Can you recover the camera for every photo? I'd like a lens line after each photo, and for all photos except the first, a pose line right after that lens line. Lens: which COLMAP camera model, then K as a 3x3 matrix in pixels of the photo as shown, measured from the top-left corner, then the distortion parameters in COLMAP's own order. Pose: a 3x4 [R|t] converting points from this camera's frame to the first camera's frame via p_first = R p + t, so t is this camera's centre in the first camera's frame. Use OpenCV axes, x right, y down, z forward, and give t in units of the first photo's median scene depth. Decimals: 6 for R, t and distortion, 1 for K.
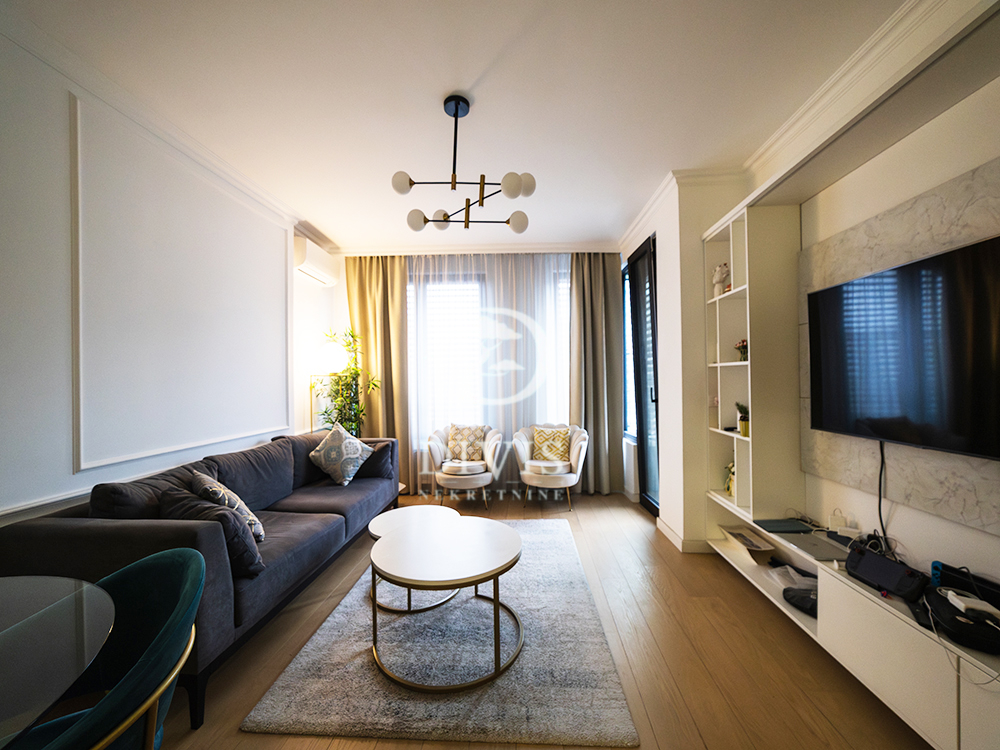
lens RADIAL K [[381.4, 0, 500.0], [0, 381.4, 375.0], [0, 0, 1]] dist [-0.012819, -0.000007]
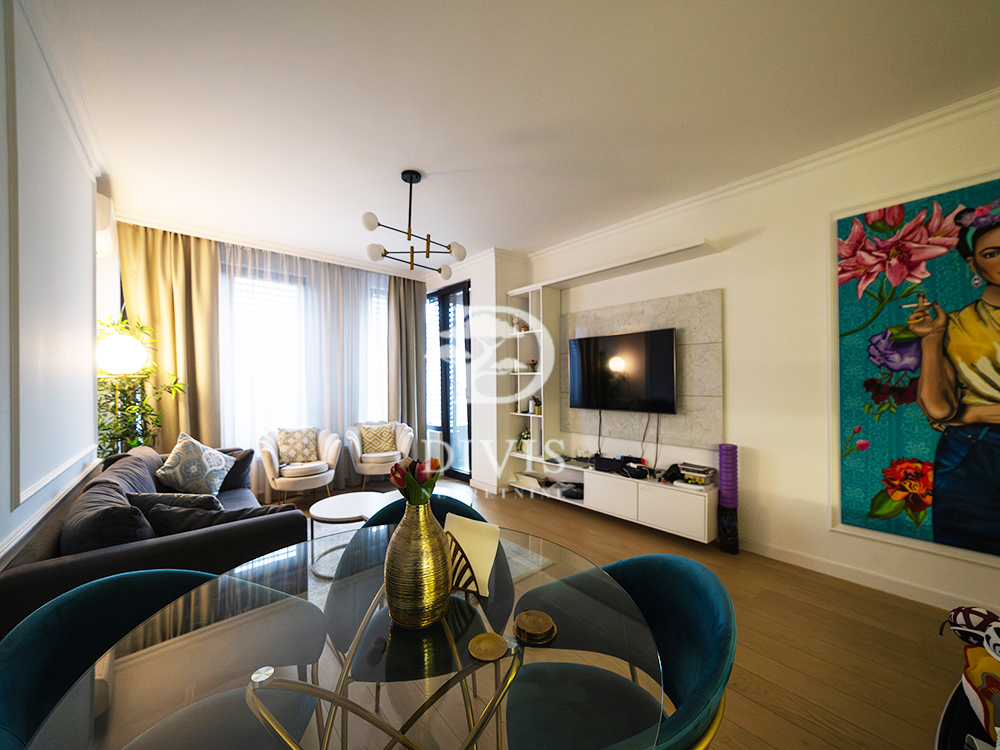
lens RADIAL K [[381.4, 0, 500.0], [0, 381.4, 375.0], [0, 0, 1]] dist [-0.012819, -0.000007]
pose [[0.714624, 0.014169, 0.699365, -0.412016], [-0.008849, 0.999898, -0.011214, -0.001884], [-0.699453, 0.001825, 0.714677, -0.083574]]
